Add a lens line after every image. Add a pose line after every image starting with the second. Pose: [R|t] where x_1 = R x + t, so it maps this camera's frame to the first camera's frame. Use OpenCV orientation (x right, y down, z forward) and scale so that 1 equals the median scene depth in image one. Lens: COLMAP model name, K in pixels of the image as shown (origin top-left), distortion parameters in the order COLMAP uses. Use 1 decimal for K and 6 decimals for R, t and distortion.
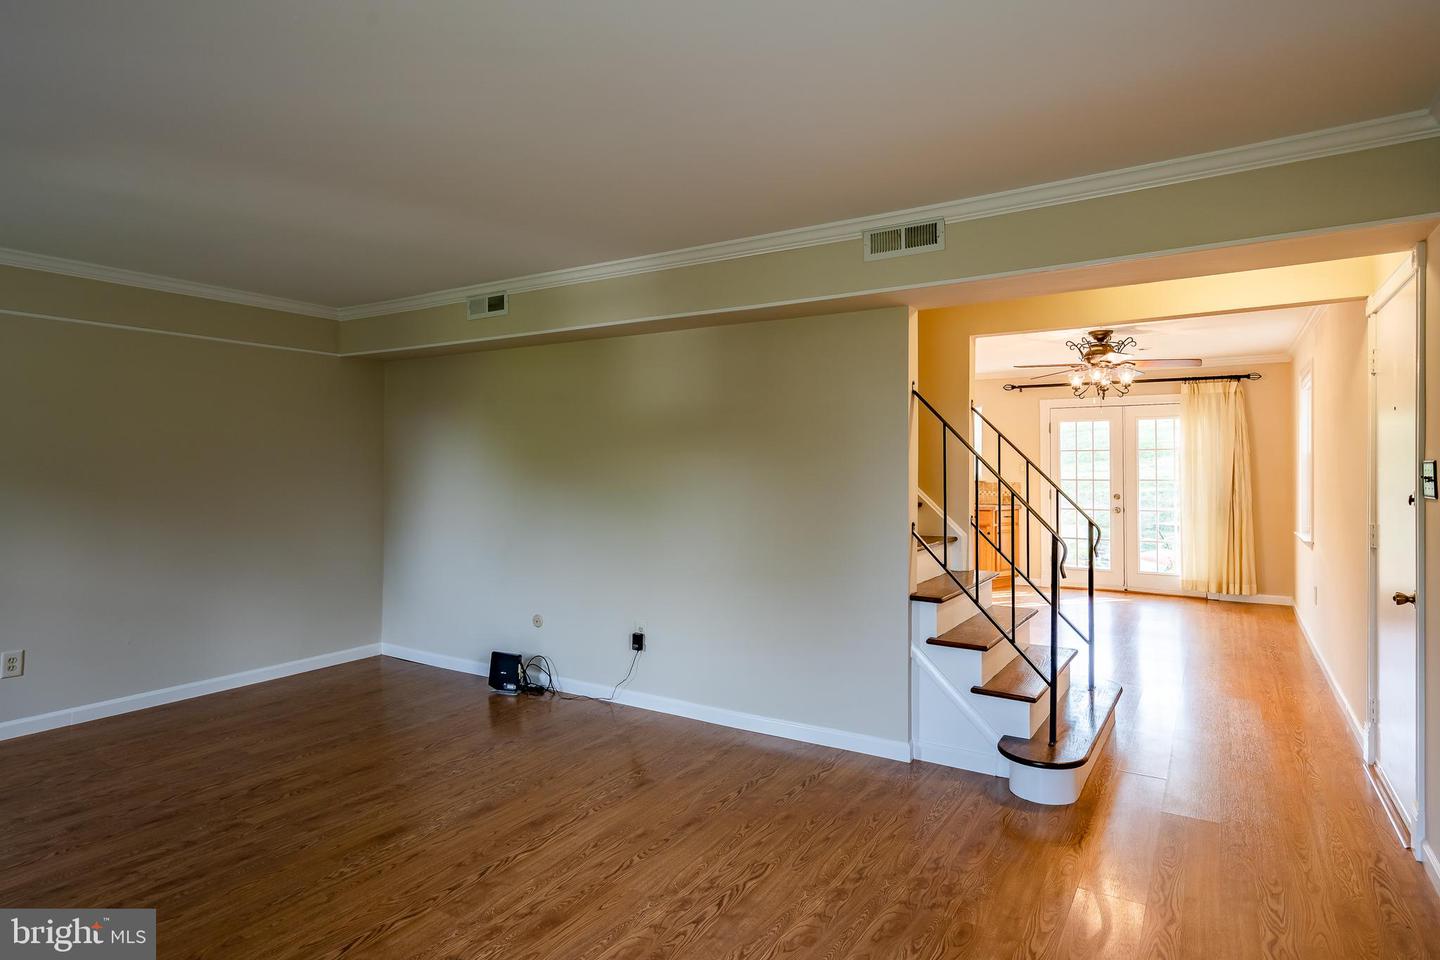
lens RADIAL K [[792.9, 0, 716.8], [0, 792.9, 479.9], [0, 0, 1]] dist [0.004728, 0.001364]
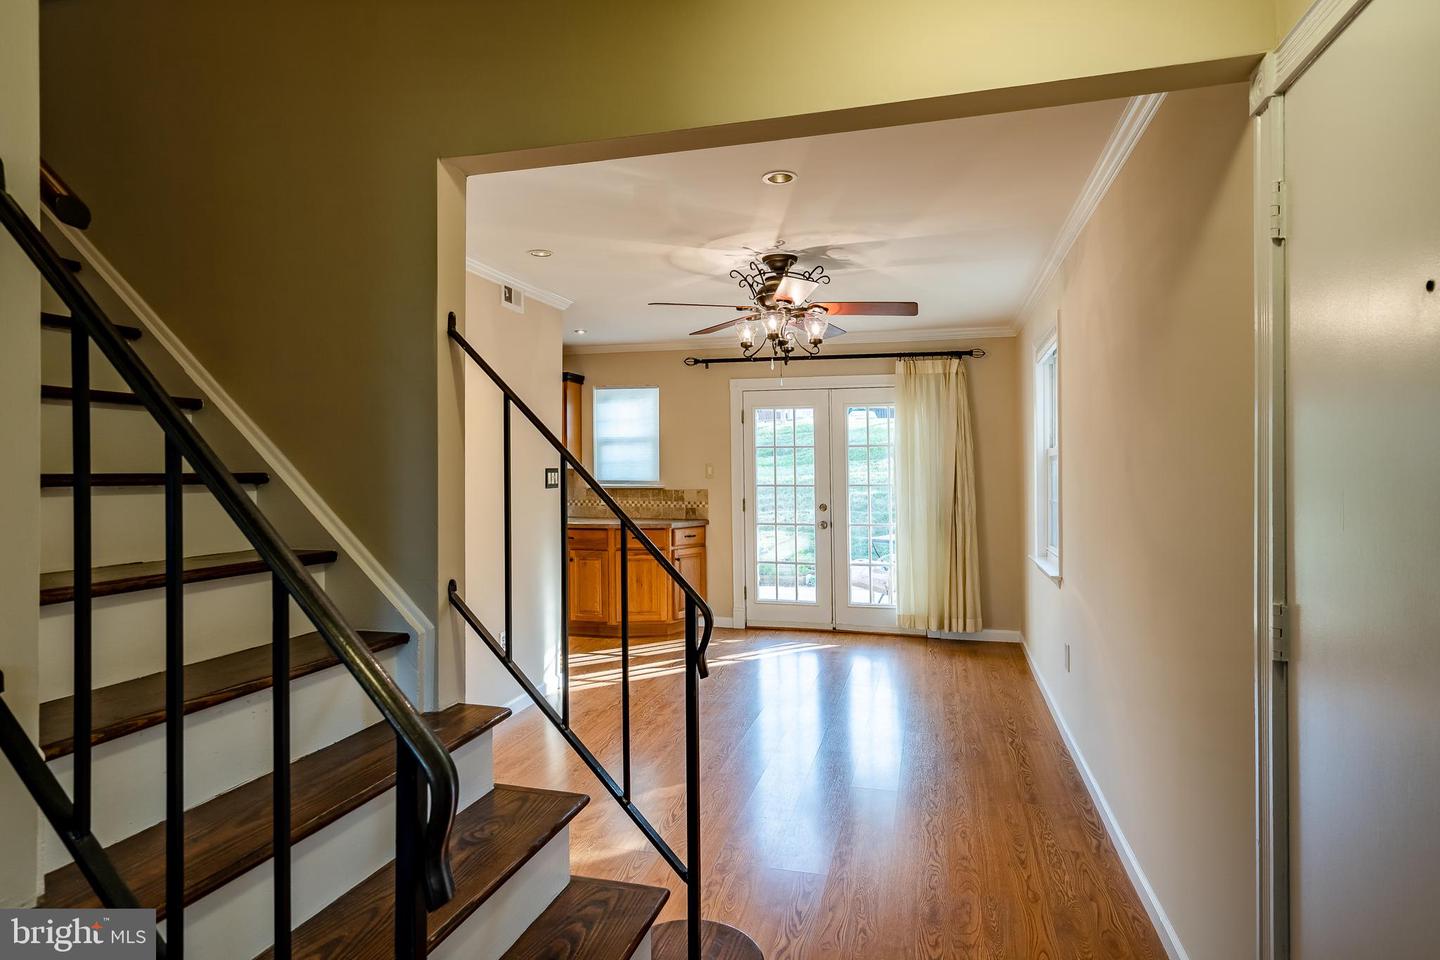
lens RADIAL K [[802.9, 0, 720.0], [0, 802.9, 480.0], [0, 0, 1]] dist [-0.000430, -0.000632]
pose [[0.954477, -0.005457, 0.298234, 0.215757], [0.006326, 0.999978, -0.001951, -0.005187], [-0.298217, 0.003749, 0.954491, 0.351266]]
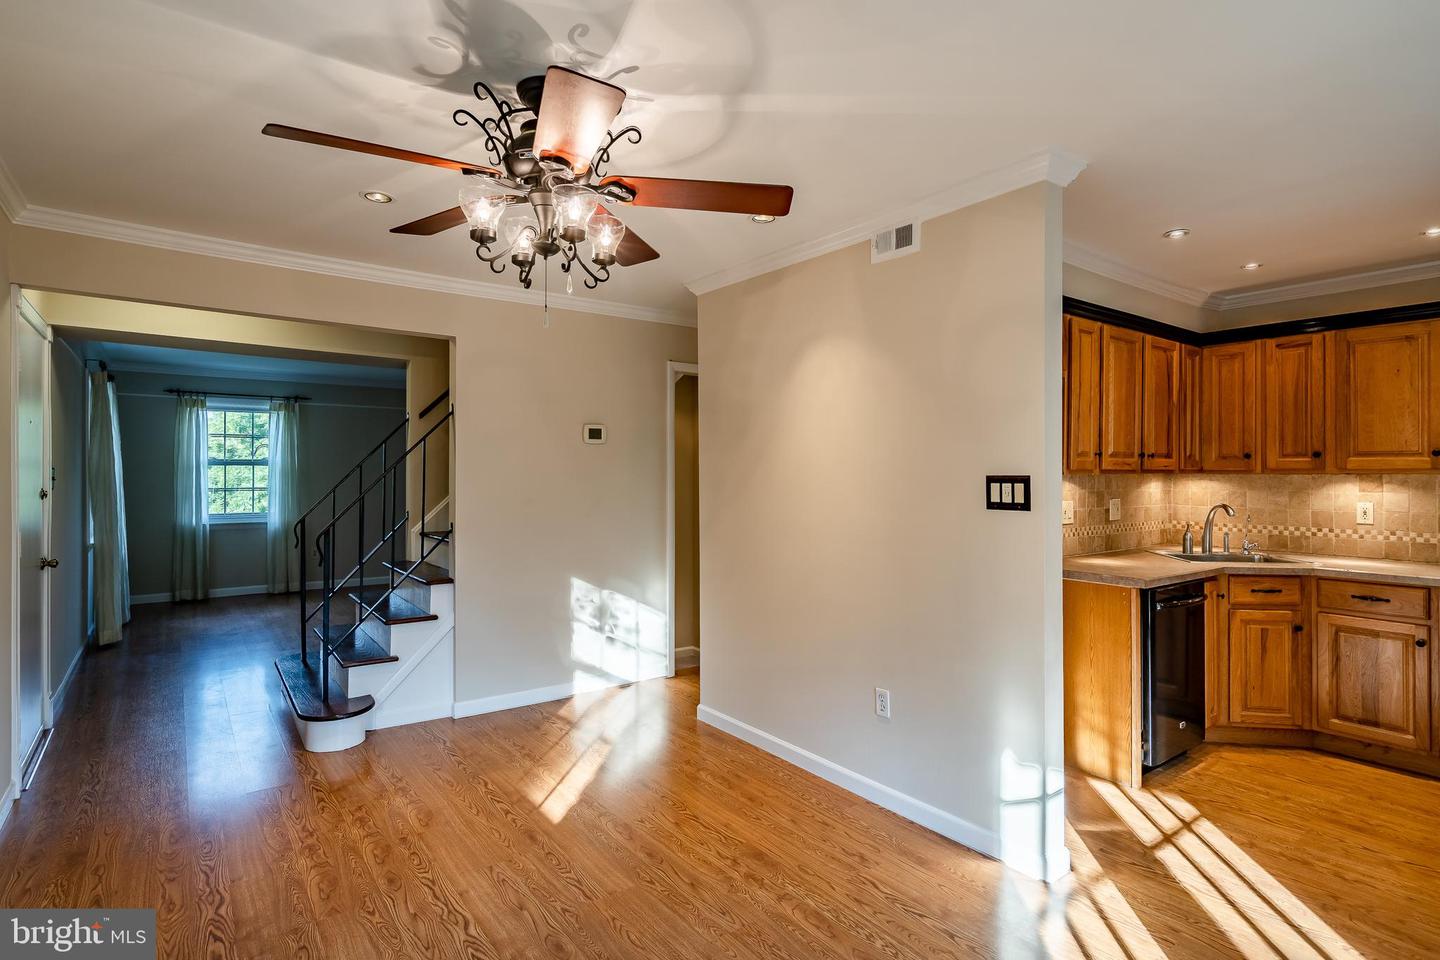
lens RADIAL K [[726.3, 0, 720.0], [0, 726.3, 480.0], [0, 0, 1]] dist [-0.000287, 0.000314]
pose [[-0.356052, 0.013144, -0.934374, 0.619648], [-0.015725, 0.999675, 0.020055, -0.018505], [0.934334, 0.021834, -0.355730, 0.971190]]
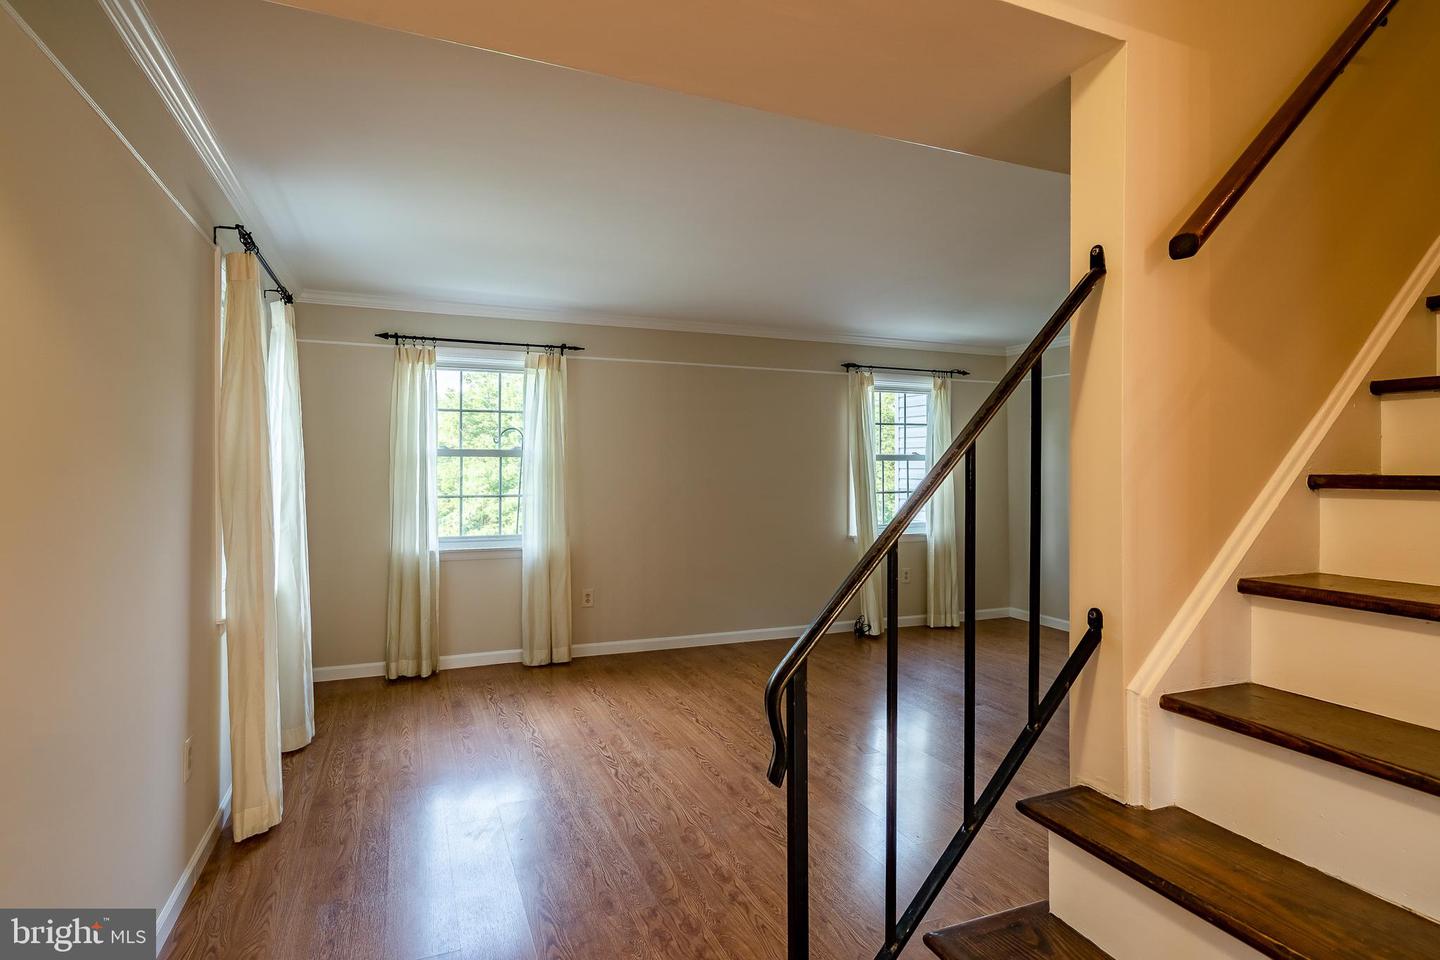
lens RADIAL K [[748.5, 0, 720.0], [0, 748.5, 480.0], [0, 0, 1]] dist [0.000262, 0.000178]
pose [[-0.572461, 0.012887, -0.819831, 0.317686], [-0.015916, 0.999513, 0.026825, -0.008490], [0.819777, 0.028404, -0.571977, 0.513299]]
